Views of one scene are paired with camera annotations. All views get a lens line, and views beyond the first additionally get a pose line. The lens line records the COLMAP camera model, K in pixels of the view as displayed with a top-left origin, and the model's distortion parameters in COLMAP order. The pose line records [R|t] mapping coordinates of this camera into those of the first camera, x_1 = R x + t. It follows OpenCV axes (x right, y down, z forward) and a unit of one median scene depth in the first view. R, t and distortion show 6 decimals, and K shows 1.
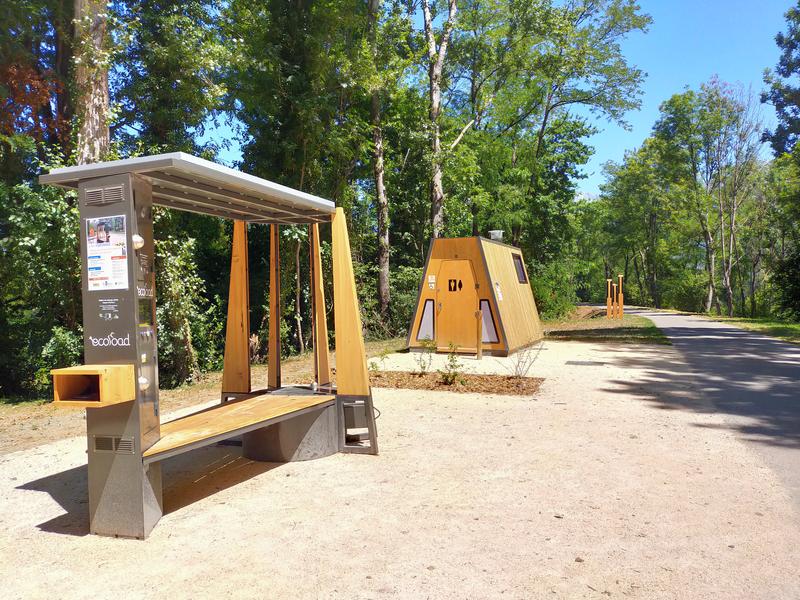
lens RADIAL K [[554.2, 0, 410.0], [0, 554.2, 288.2], [0, 0, 1]] dist [0.071336, -0.088423]
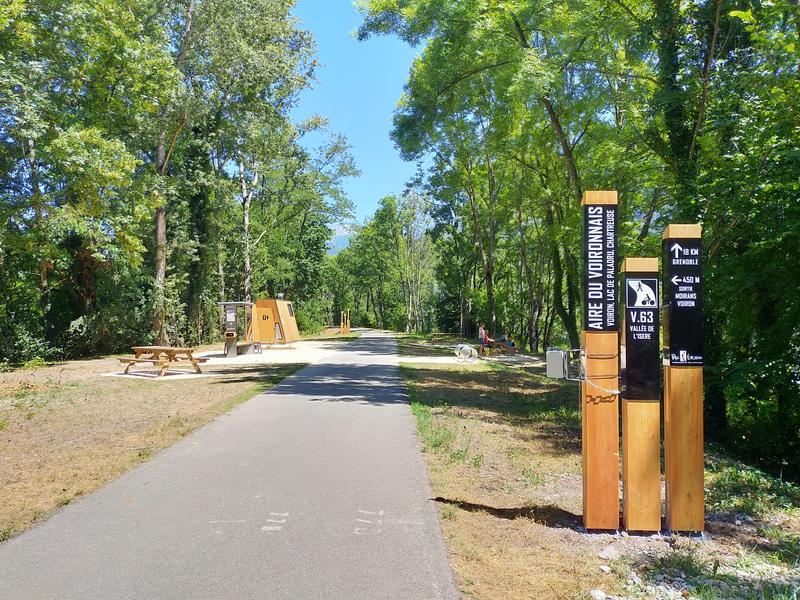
lens RADIAL K [[554.2, 0, 410.0], [0, 554.2, 288.2], [0, 0, 1]] dist [0.071336, -0.088423]
pose [[0.915597, 0.025172, 0.401309, -0.203284], [-0.006726, 0.998858, -0.047307, -0.013440], [-0.402041, 0.040615, 0.914720, -0.968952]]
